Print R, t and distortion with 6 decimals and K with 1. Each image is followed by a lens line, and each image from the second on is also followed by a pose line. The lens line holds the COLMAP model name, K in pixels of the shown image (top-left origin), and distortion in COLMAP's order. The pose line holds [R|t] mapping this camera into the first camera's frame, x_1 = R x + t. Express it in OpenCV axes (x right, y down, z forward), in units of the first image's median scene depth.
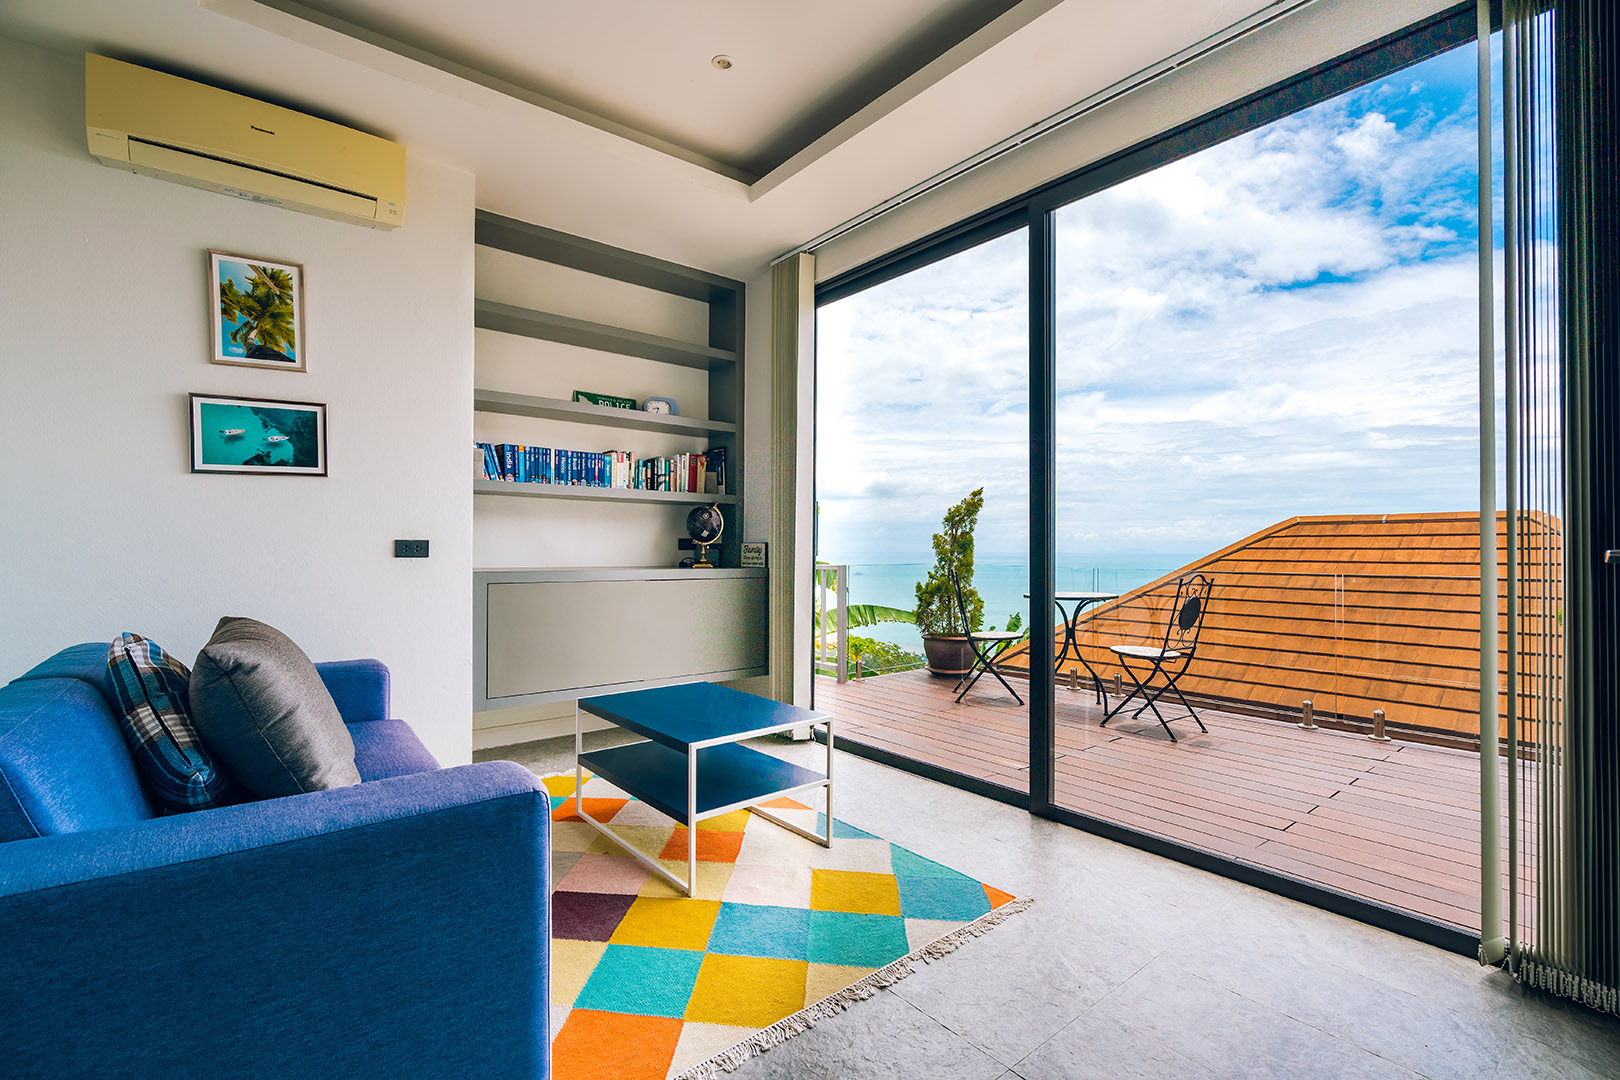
lens RADIAL K [[736.1, 0, 806.0], [0, 736.1, 544.4], [0, 0, 1]] dist [0.017108, -0.000228]
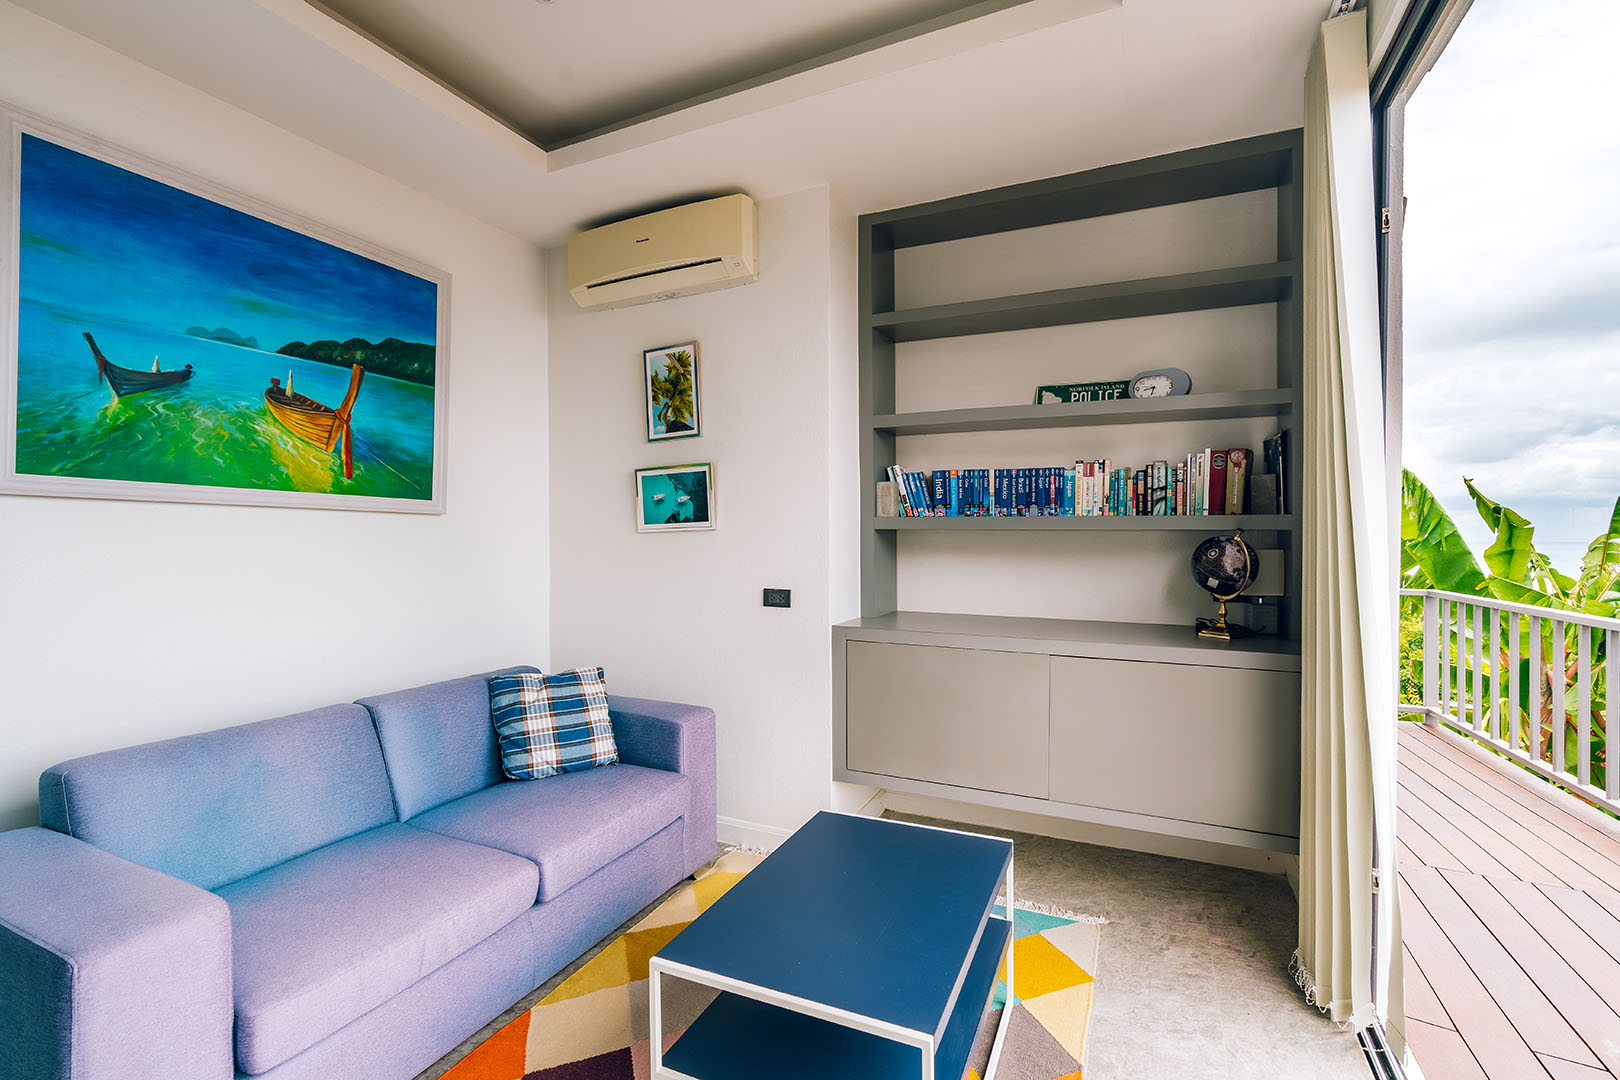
lens RADIAL K [[736.1, 0, 801.7], [0, 736.1, 535.4], [0, 0, 1]] dist [0.017108, -0.000228]
pose [[0.442191, 0.001219, -0.896920, 0.278583], [0.005599, 0.999976, 0.004120, -0.063370], [0.896903, -0.006844, 0.442173, 0.468626]]
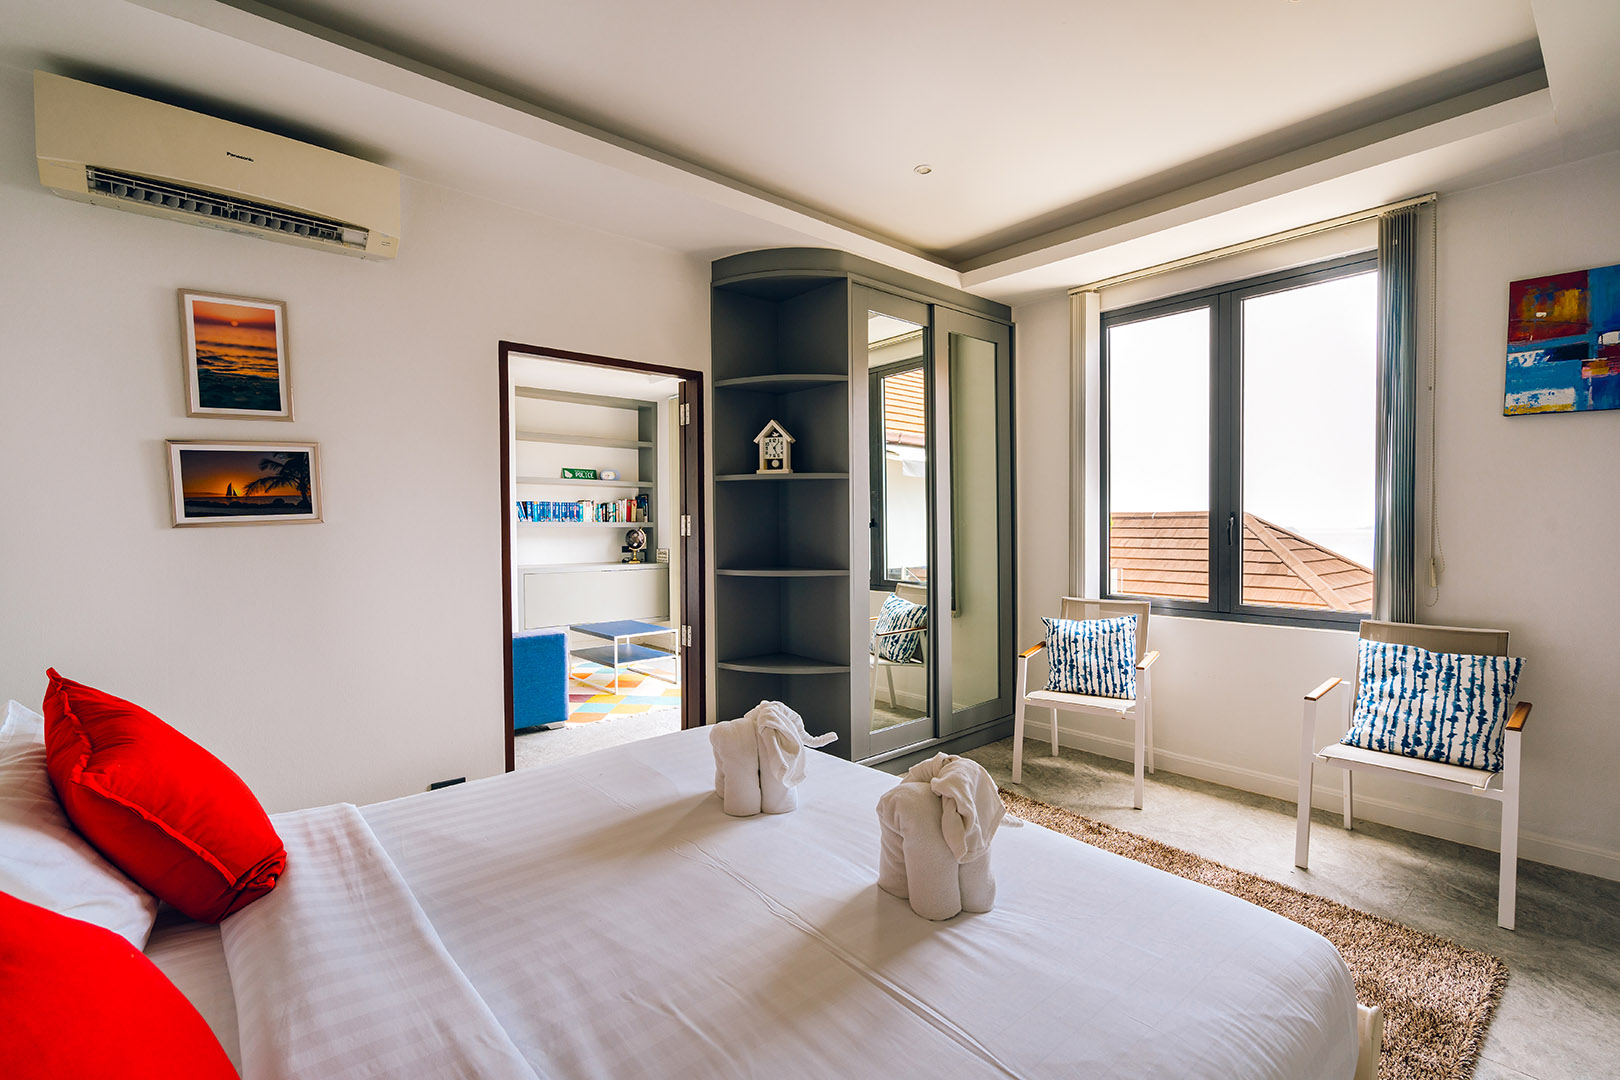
lens RADIAL K [[736.1, 0, 808.3], [0, 736.1, 539.2], [0, 0, 1]] dist [0.017108, -0.000228]
pose [[0.999367, -0.007795, 0.034714, 0.250350], [0.006972, 0.999693, 0.023772, -0.074900], [-0.034888, -0.023515, 0.999115, -0.921938]]
